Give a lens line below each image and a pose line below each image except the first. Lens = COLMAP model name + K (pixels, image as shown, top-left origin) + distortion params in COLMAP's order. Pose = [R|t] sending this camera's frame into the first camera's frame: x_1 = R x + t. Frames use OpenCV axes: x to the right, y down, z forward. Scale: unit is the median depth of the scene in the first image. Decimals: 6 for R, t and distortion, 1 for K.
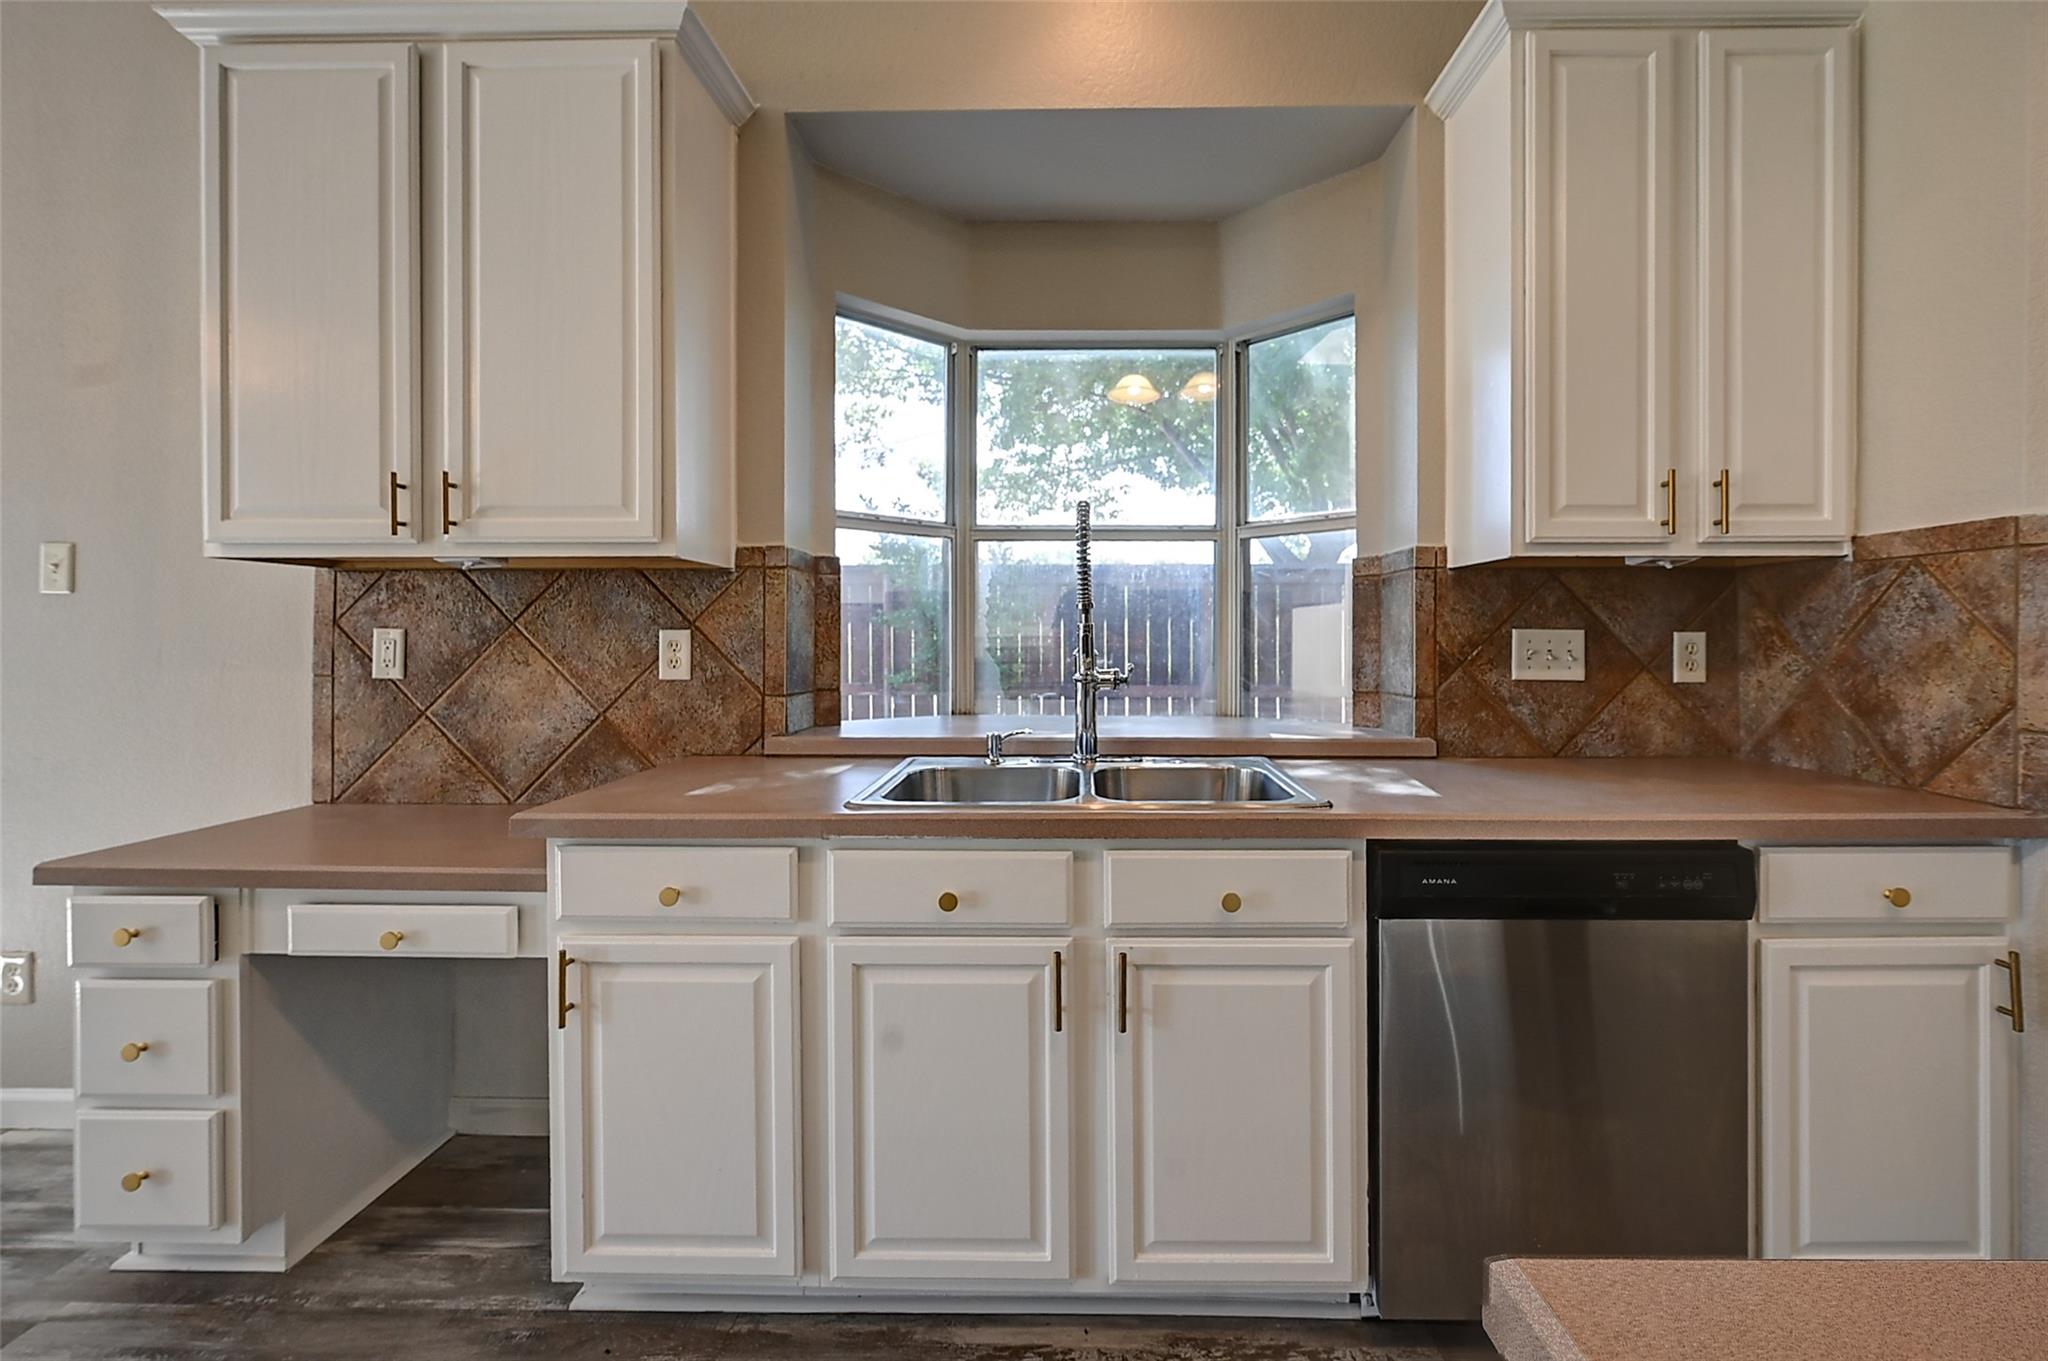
lens RADIAL K [[855.6, 0, 1087.1], [0, 855.6, 643.0], [0, 0, 1]] dist [-0.001543, -0.001234]
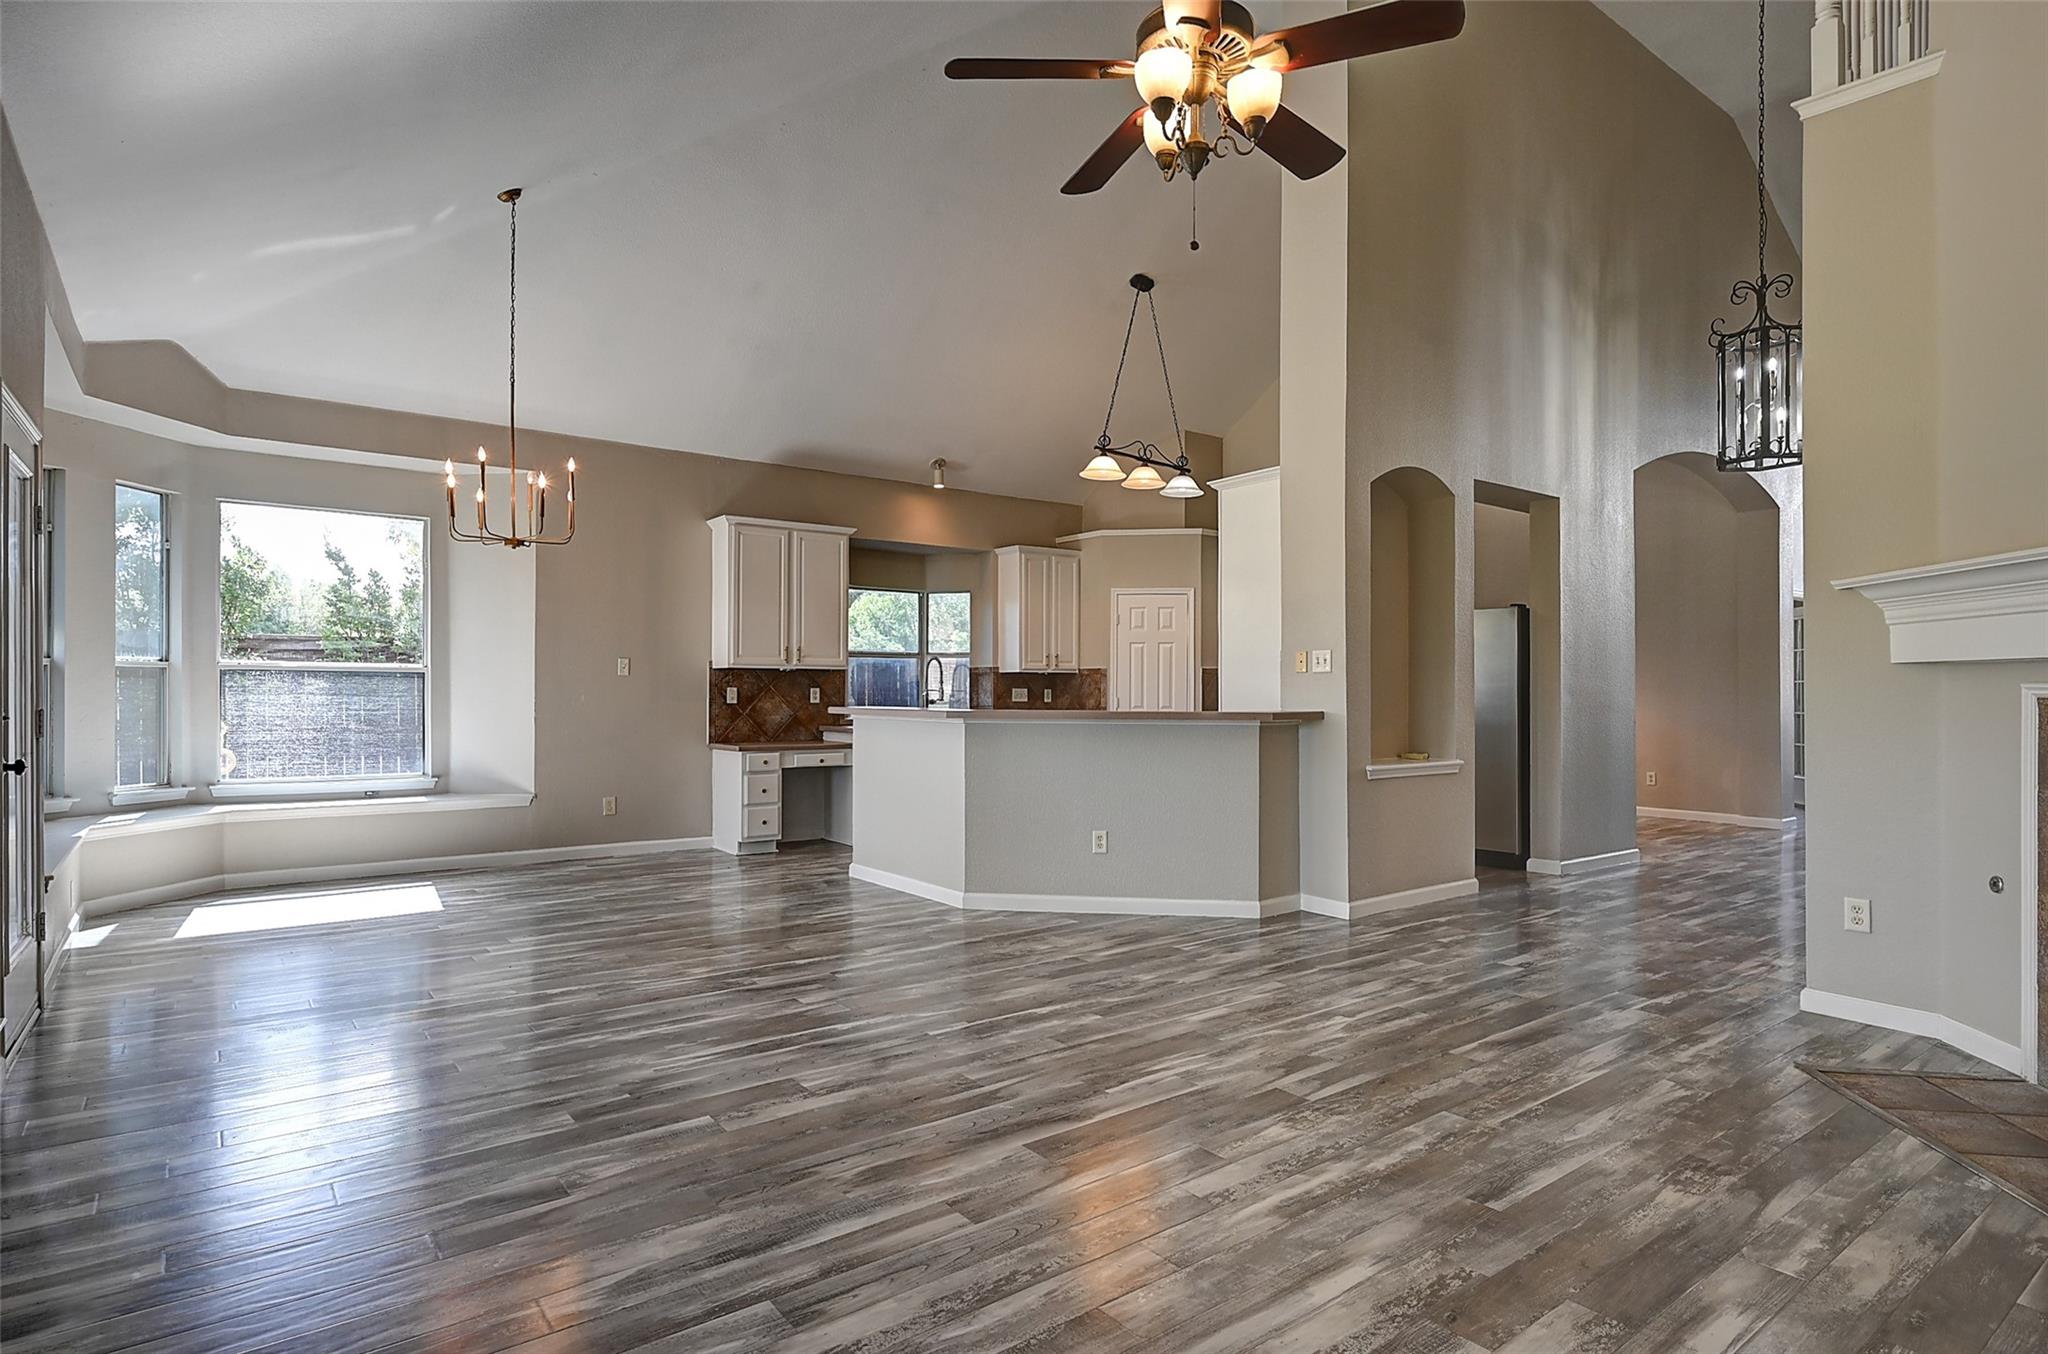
lens RADIAL K [[1077.6, 0, 1017.9], [0, 1077.6, 682.2], [0, 0, 1]] dist [0.000286, 0.000027]
pose [[0.784738, 0.005467, 0.619804, -2.508722], [0.002033, 0.999933, -0.011394, 0.011965], [-0.619824, 0.010202, 0.784674, -2.844966]]
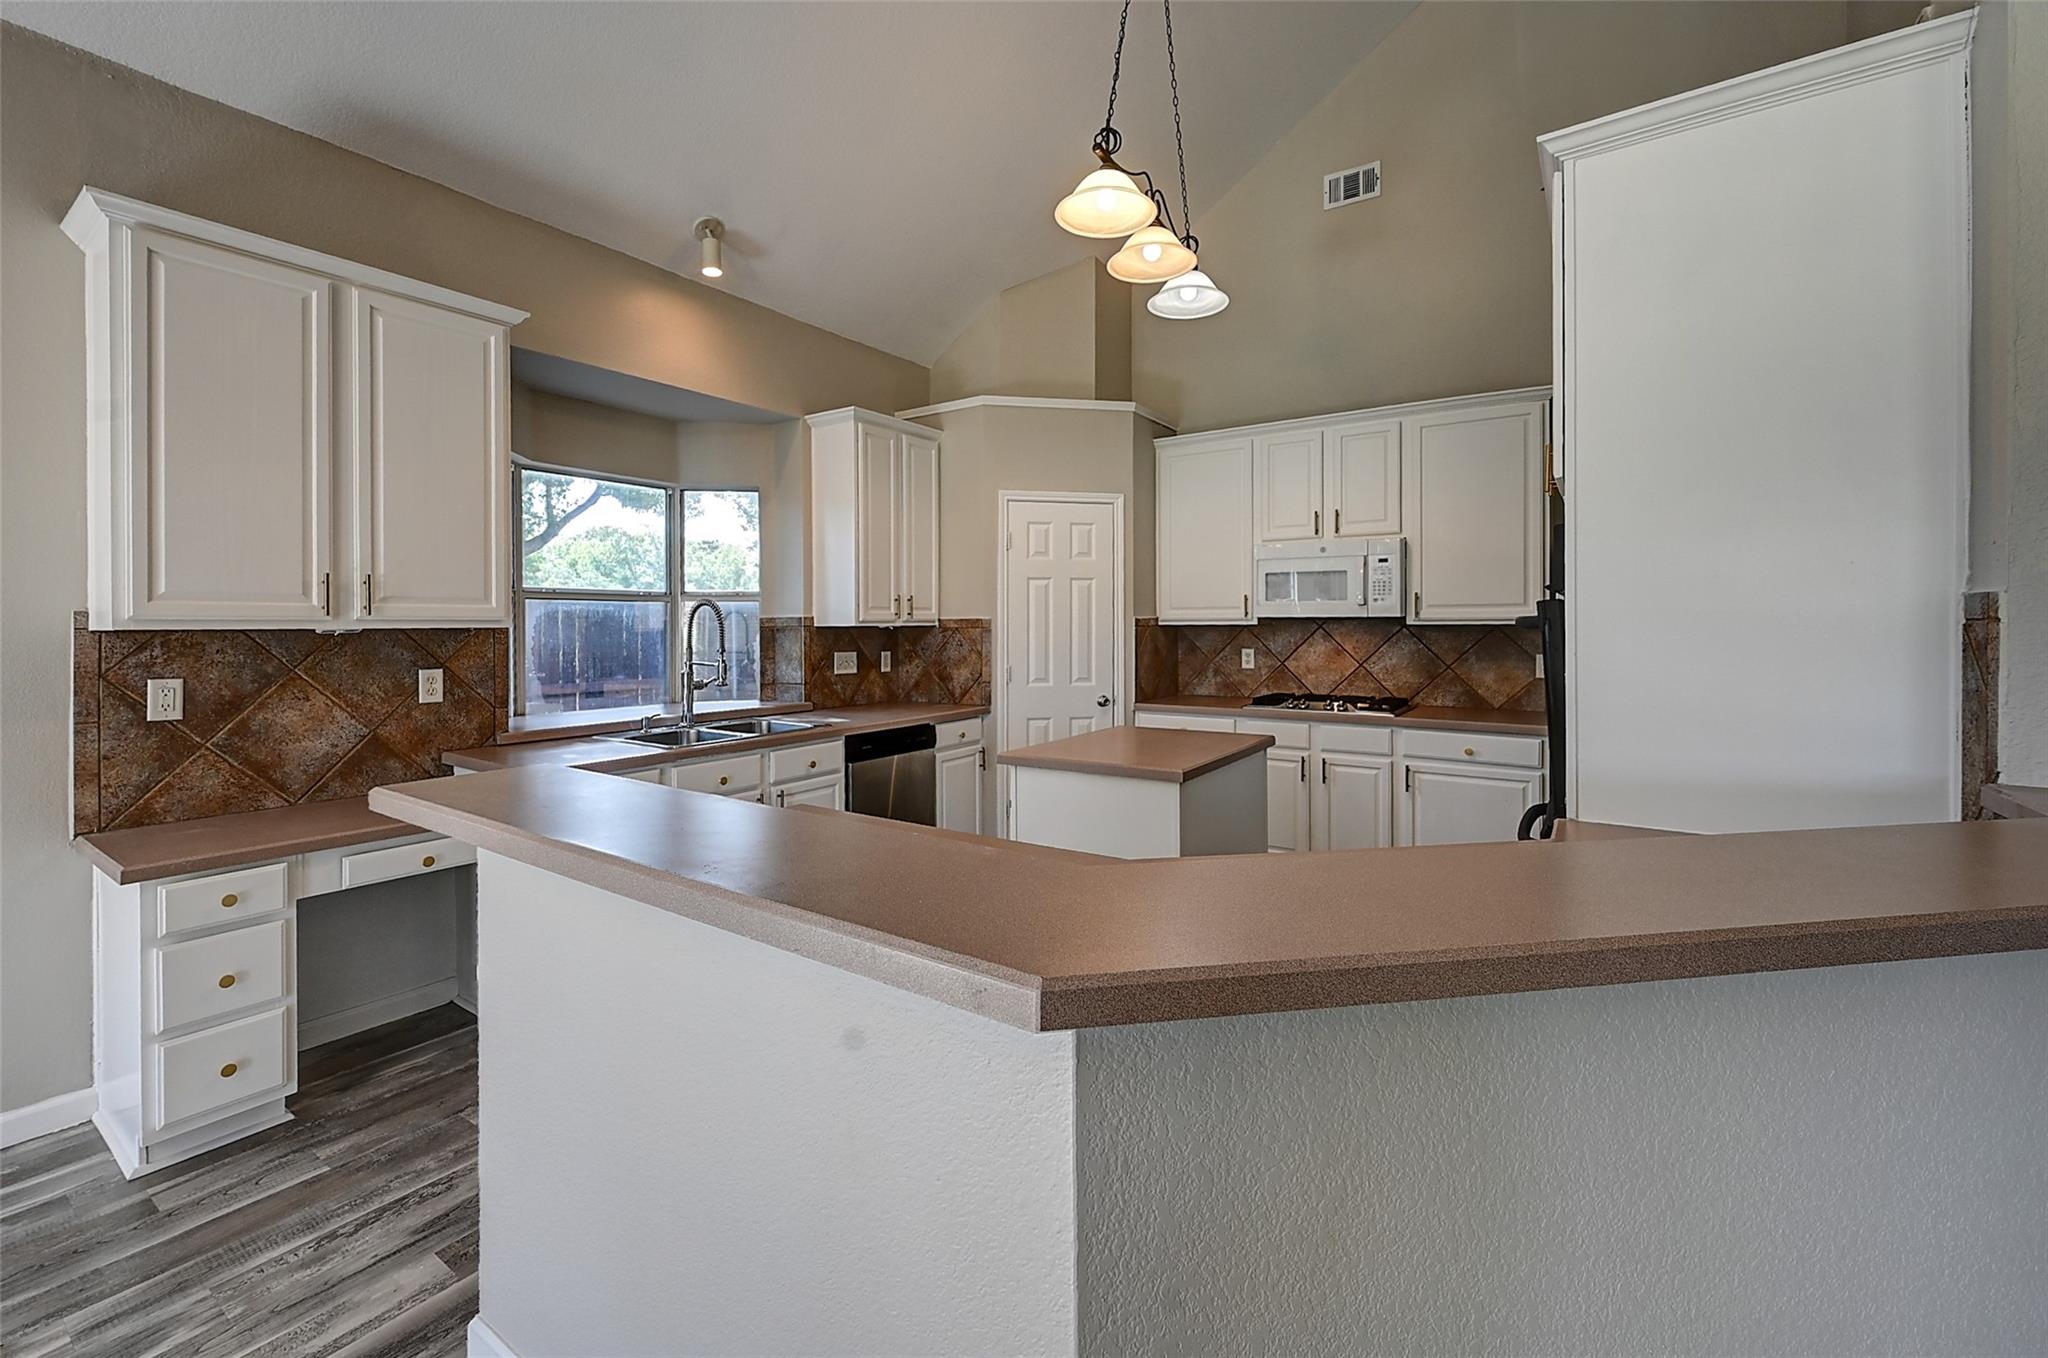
lens RADIAL K [[855.6, 0, 997.7], [0, 855.6, 631.1], [0, 0, 1]] dist [-0.001543, -0.001234]
pose [[0.561797, -0.008993, 0.827226, -1.175341], [0.007787, 0.999954, 0.005582, -0.083836], [-0.827239, 0.003306, 0.561841, -0.670412]]
